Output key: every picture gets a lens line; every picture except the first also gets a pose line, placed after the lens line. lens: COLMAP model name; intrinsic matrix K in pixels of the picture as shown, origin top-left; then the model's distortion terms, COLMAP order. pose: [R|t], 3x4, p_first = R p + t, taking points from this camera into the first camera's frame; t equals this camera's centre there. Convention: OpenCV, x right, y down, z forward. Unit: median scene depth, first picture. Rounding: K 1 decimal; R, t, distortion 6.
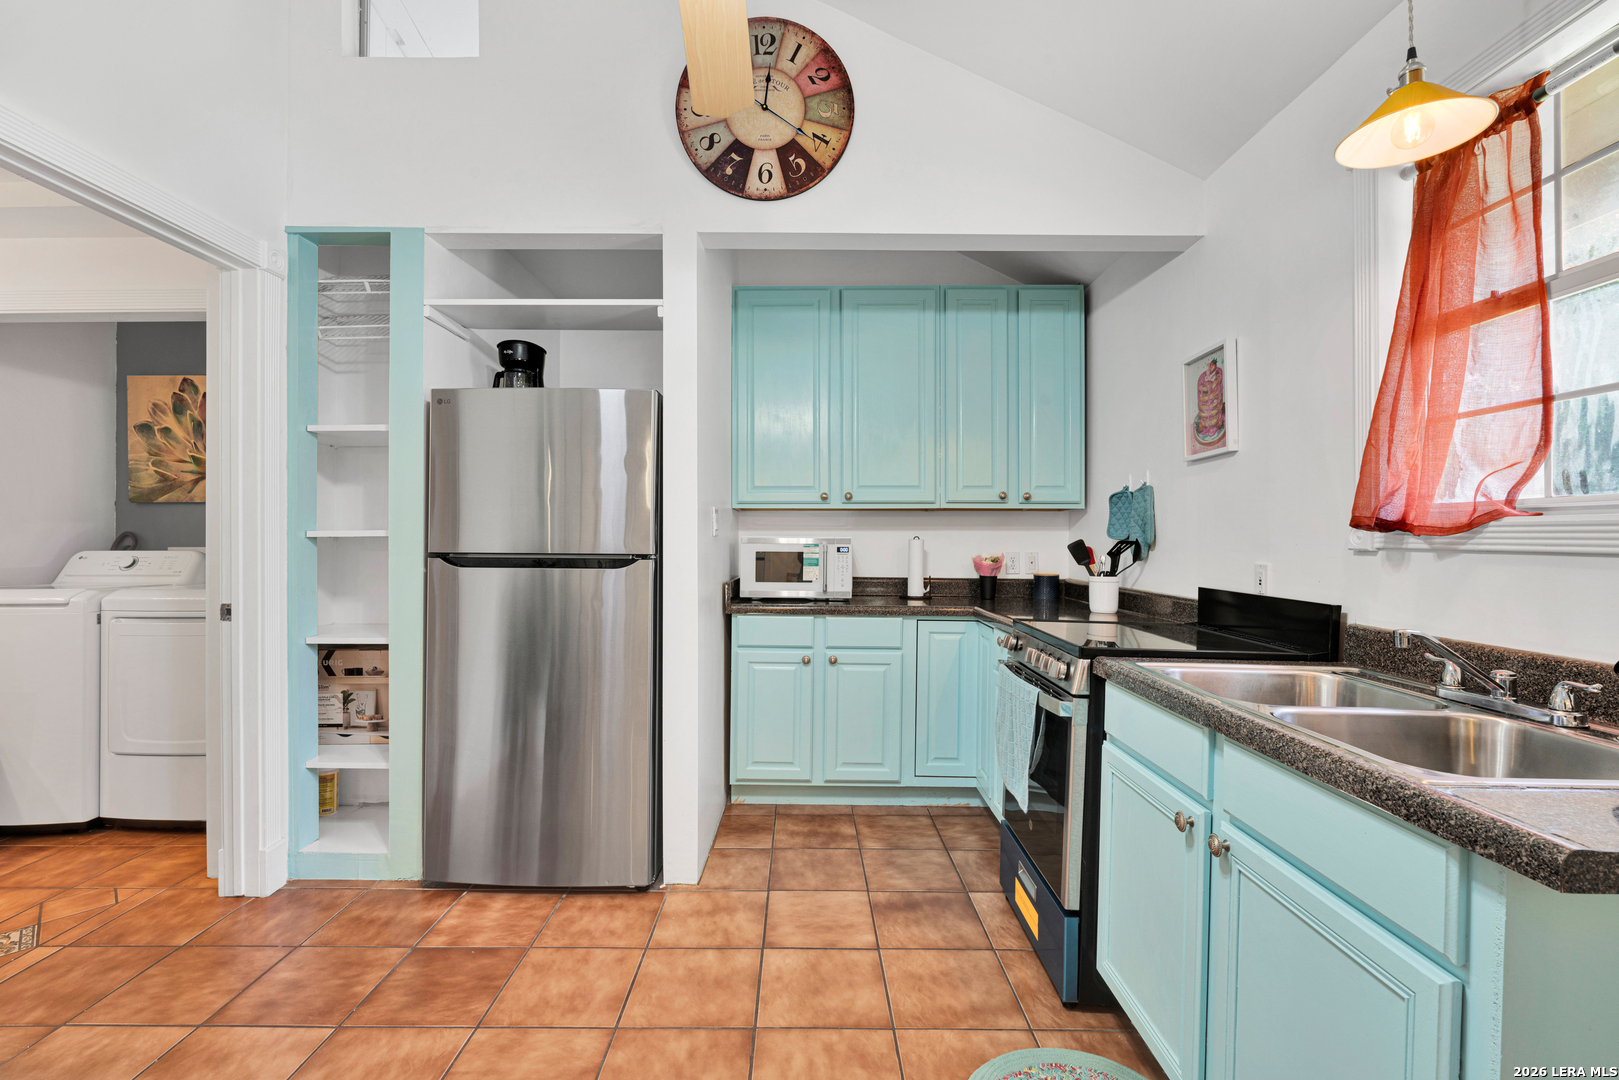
lens RADIAL K [[703.3, 0, 809.5], [0, 703.3, 540.0], [0, 0, 1]] dist [-0.003357, -0.000125]
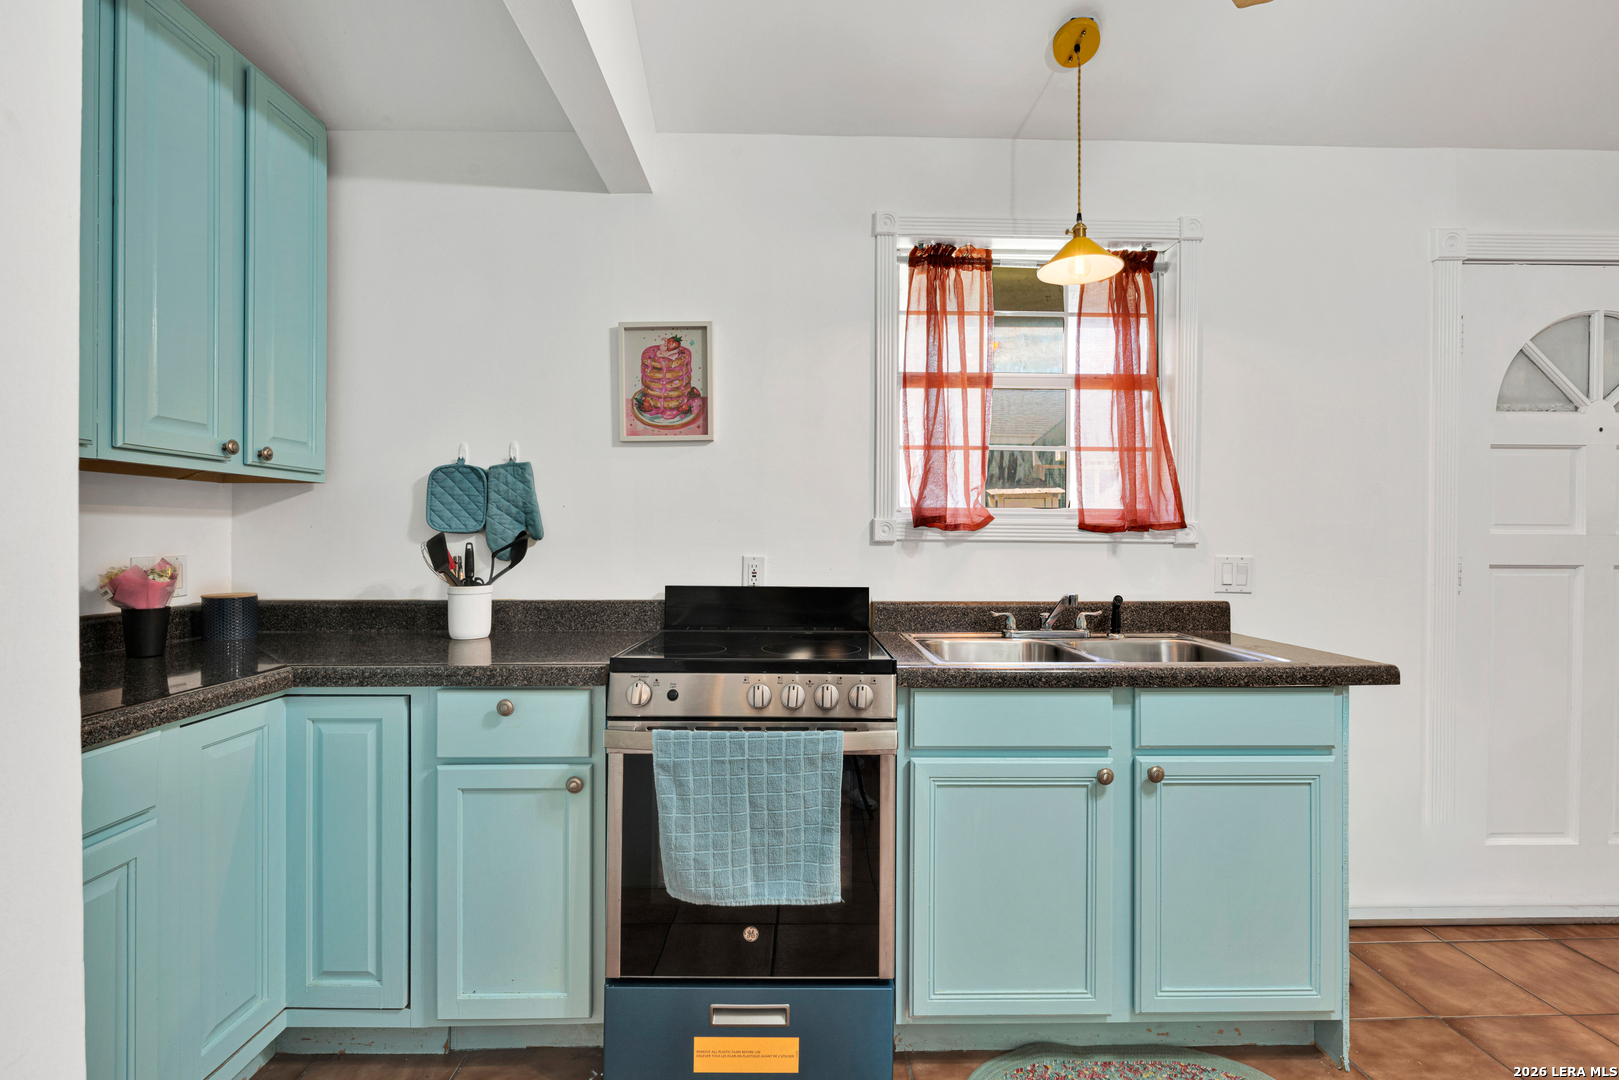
lens RADIAL K [[703.3, 0, 809.5], [0, 703.3, 540.0], [0, 0, 1]] dist [-0.003357, -0.000125]
pose [[-0.006604, -0.009026, 0.999937, -0.347674], [-0.000193, 0.999959, 0.009025, 0.000242], [-0.999978, -0.000133, -0.006605, 0.839334]]
